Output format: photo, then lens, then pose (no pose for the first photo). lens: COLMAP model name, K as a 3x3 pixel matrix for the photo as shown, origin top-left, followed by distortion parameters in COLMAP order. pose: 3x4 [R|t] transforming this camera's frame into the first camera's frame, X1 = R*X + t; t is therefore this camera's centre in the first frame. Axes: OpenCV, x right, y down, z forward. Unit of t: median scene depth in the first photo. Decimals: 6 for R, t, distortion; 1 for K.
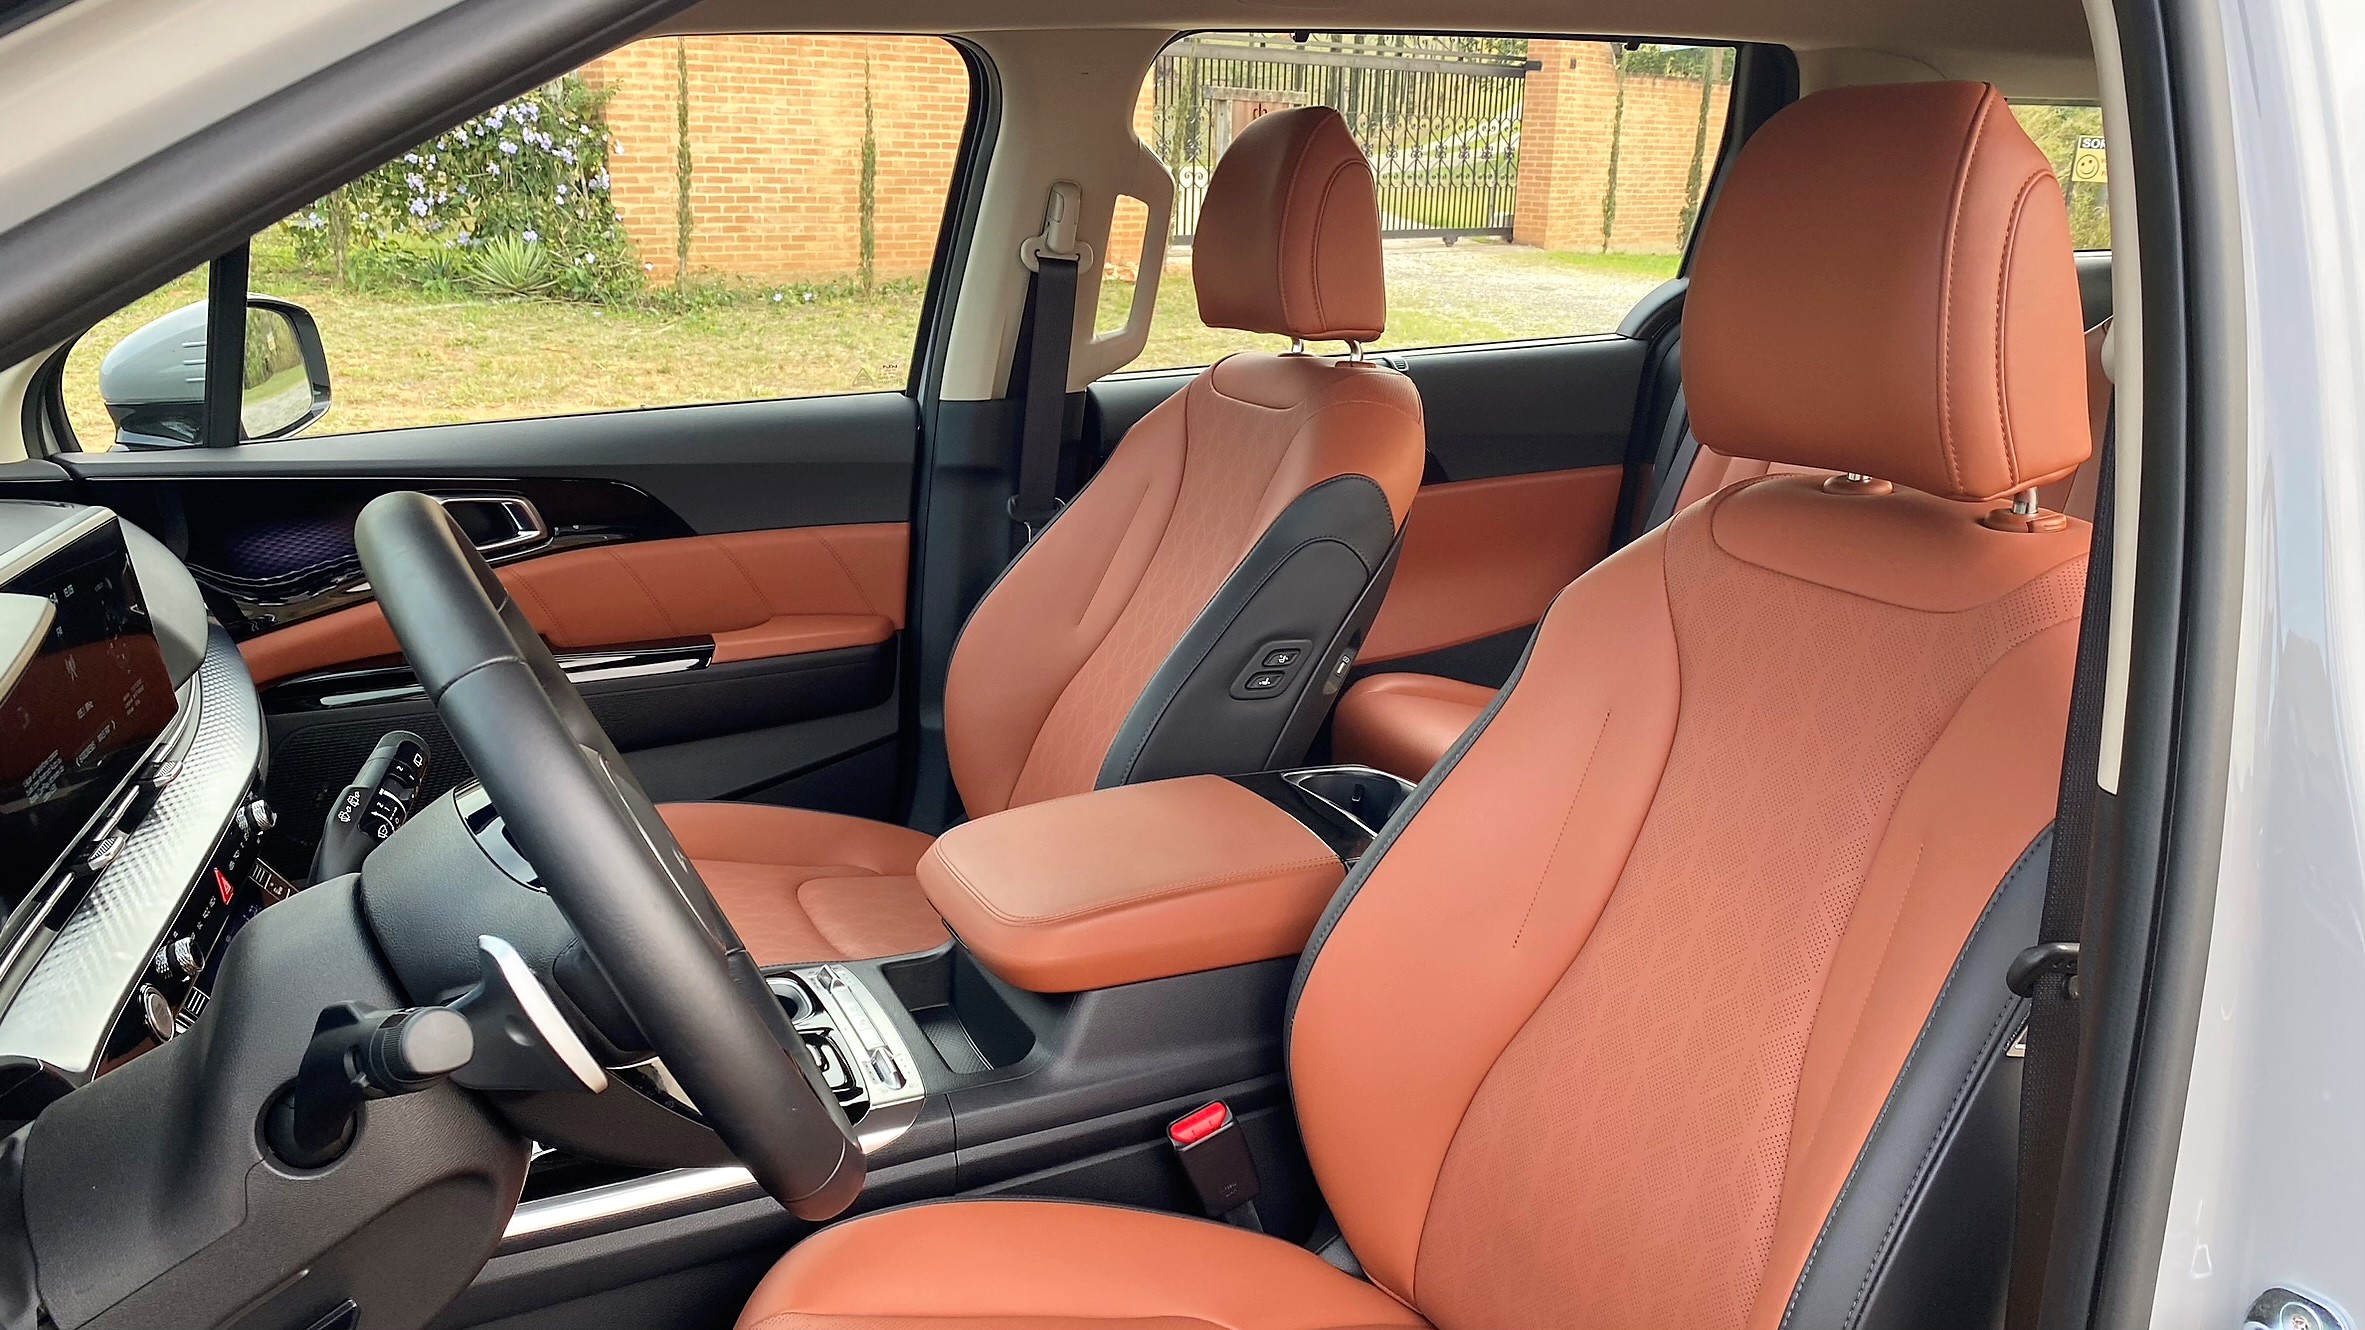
lens RADIAL K [[1784.5, 0, 1182.0], [0, 1784.5, 669.3], [0, 0, 1]] dist [0.007158, -0.023583]
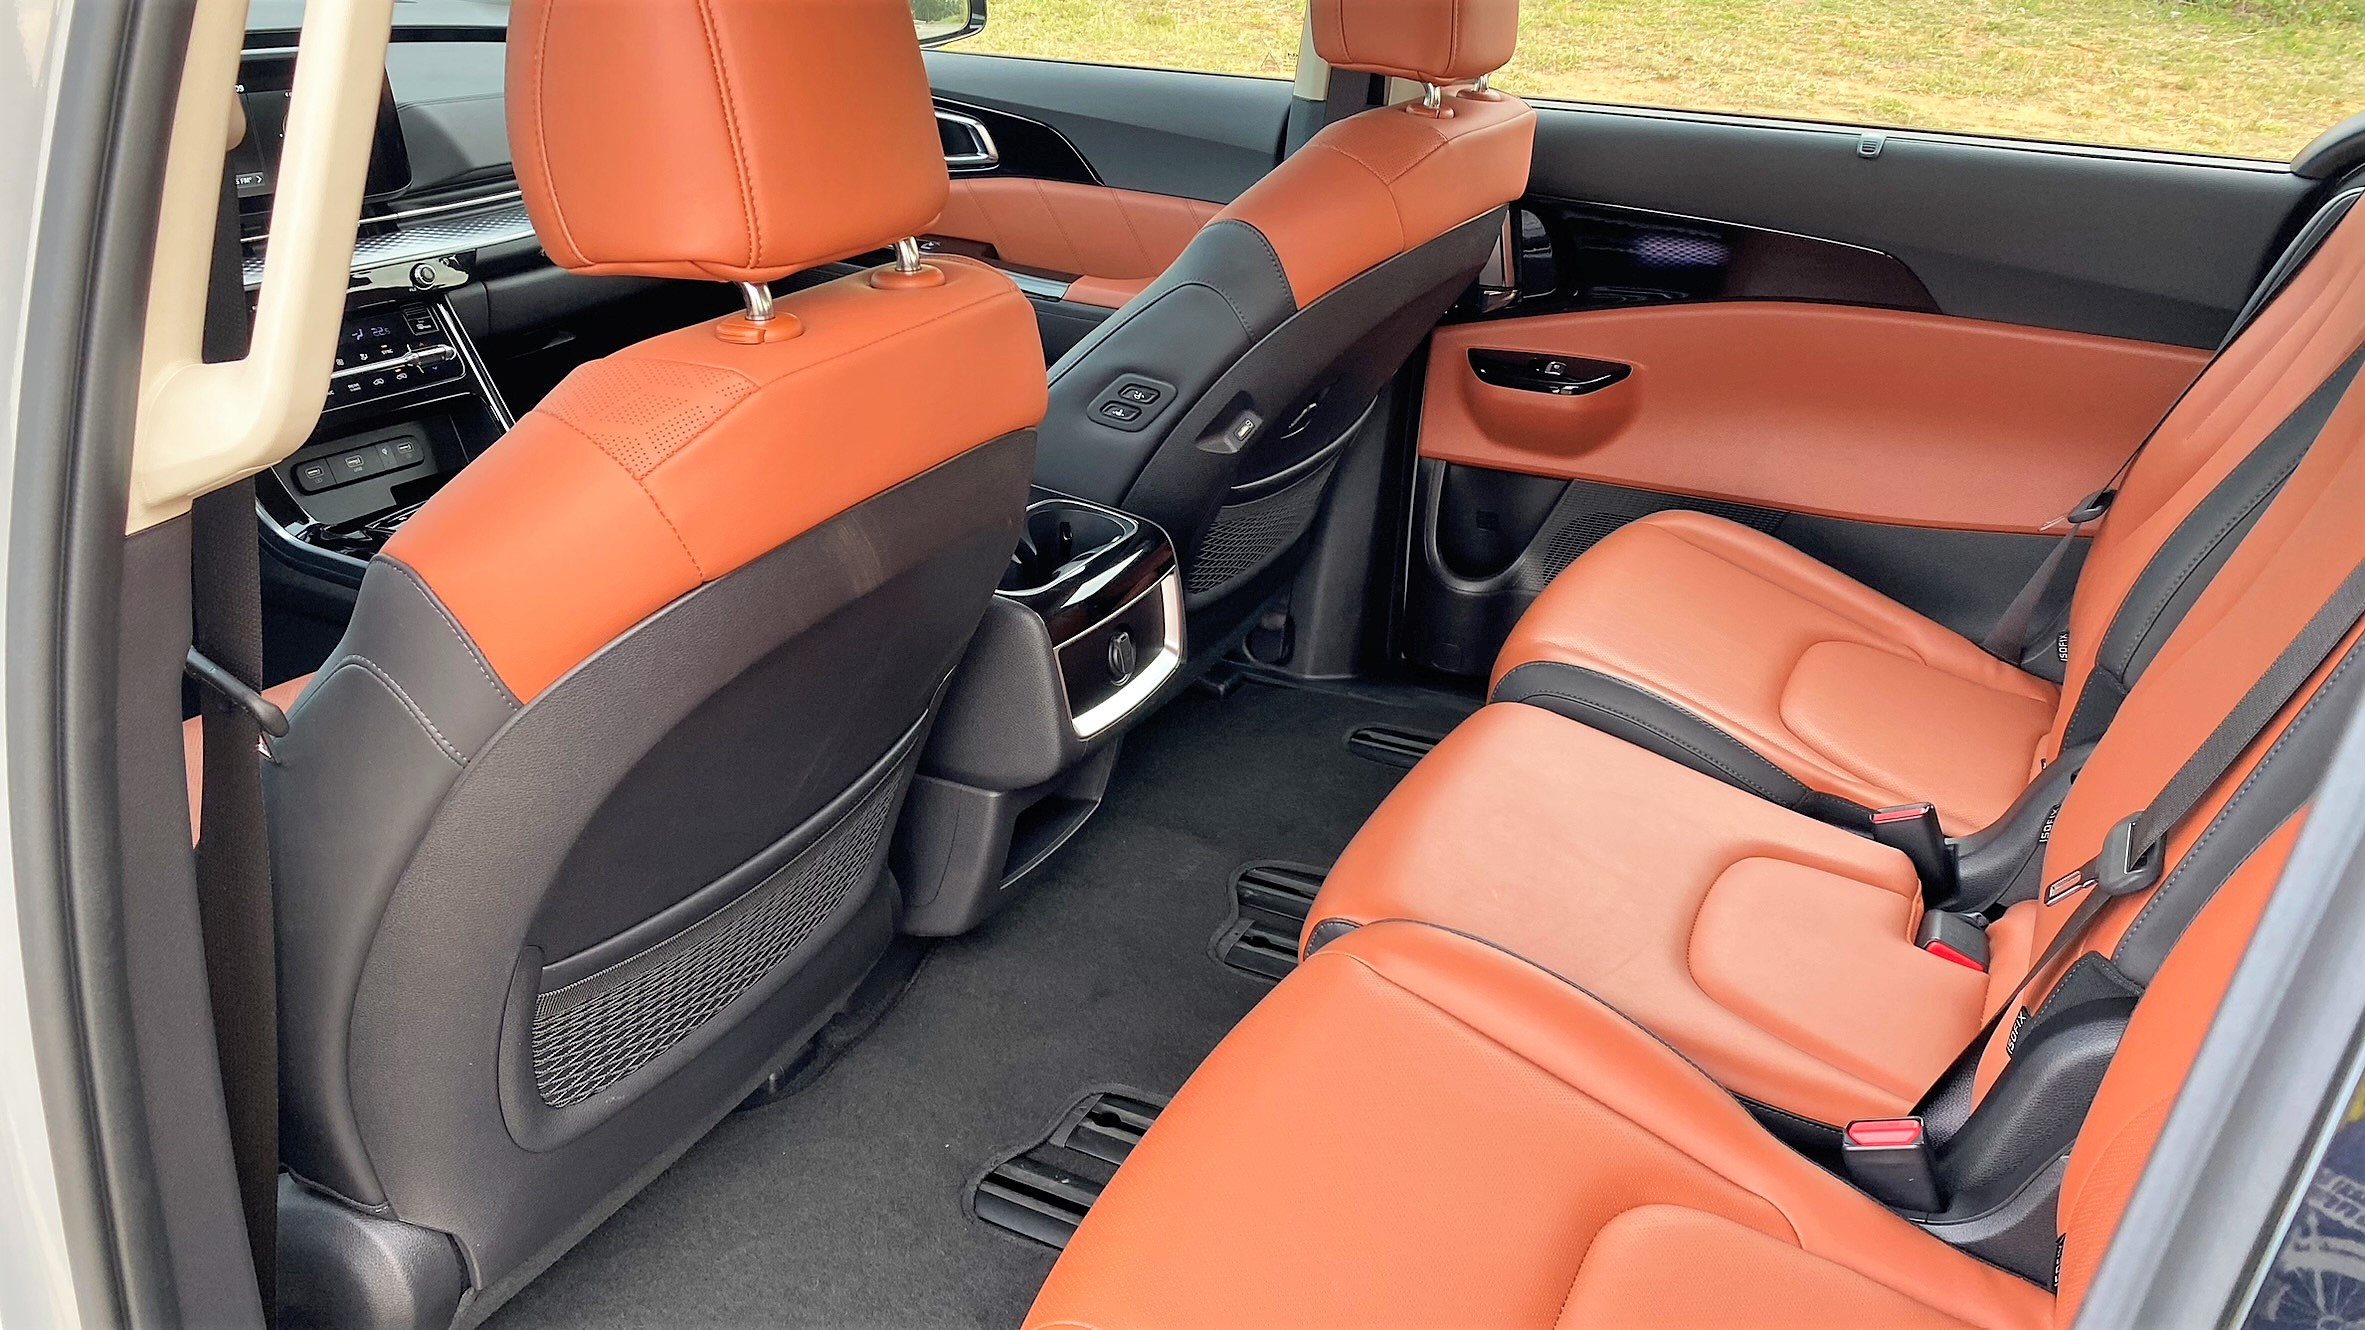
lens RADIAL K [[1784.5, 0, 1179.6], [0, 1784.5, 650.7], [0, 0, 1]] dist [0.007158, -0.023583]
pose [[0.610941, 0.366657, -0.701651, 0.690183], [-0.248966, 0.930301, 0.269362, -0.123464], [0.751510, 0.010123, 0.659644, 0.309860]]
